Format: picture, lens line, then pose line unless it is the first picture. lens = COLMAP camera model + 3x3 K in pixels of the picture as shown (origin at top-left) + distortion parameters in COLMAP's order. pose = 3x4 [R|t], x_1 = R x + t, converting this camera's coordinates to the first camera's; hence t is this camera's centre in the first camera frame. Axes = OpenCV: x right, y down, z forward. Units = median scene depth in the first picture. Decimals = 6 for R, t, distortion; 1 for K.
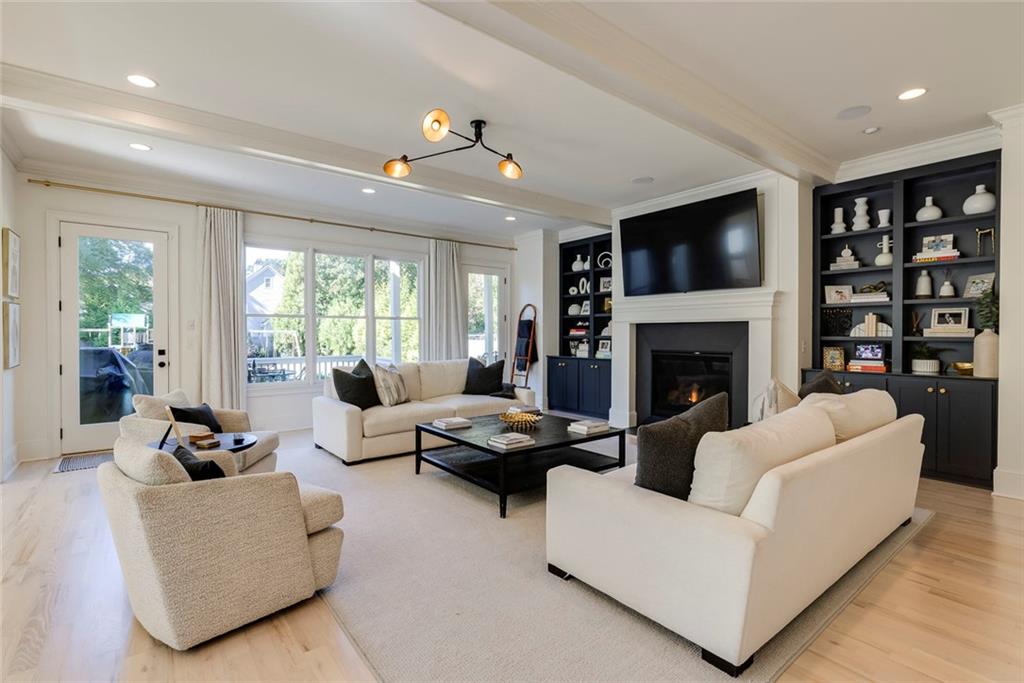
lens RADIAL K [[484.2, 0, 508.6], [0, 484.2, 337.2], [0, 0, 1]] dist [0.014891, 0.000191]
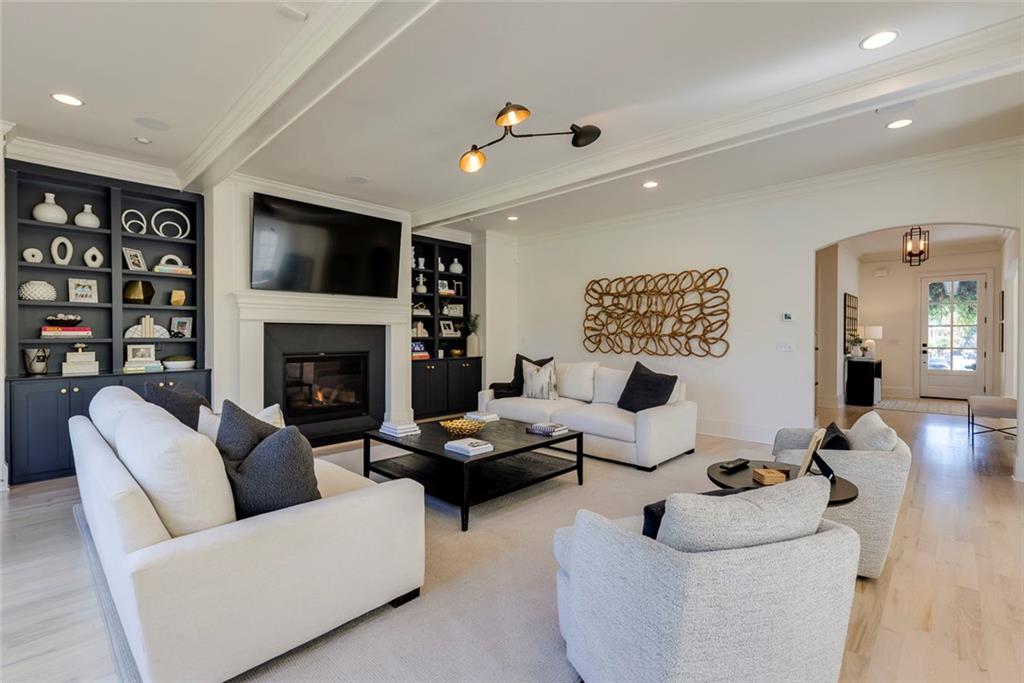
lens RADIAL K [[456.8, 0, 513.7], [0, 456.8, 347.6], [0, 0, 1]] dist [0.004822, -0.000199]
pose [[-0.150317, -0.027841, 0.988246, -0.666694], [0.006147, 0.999558, 0.029095, -0.006343], [-0.988619, 0.010448, -0.150080, 0.796803]]
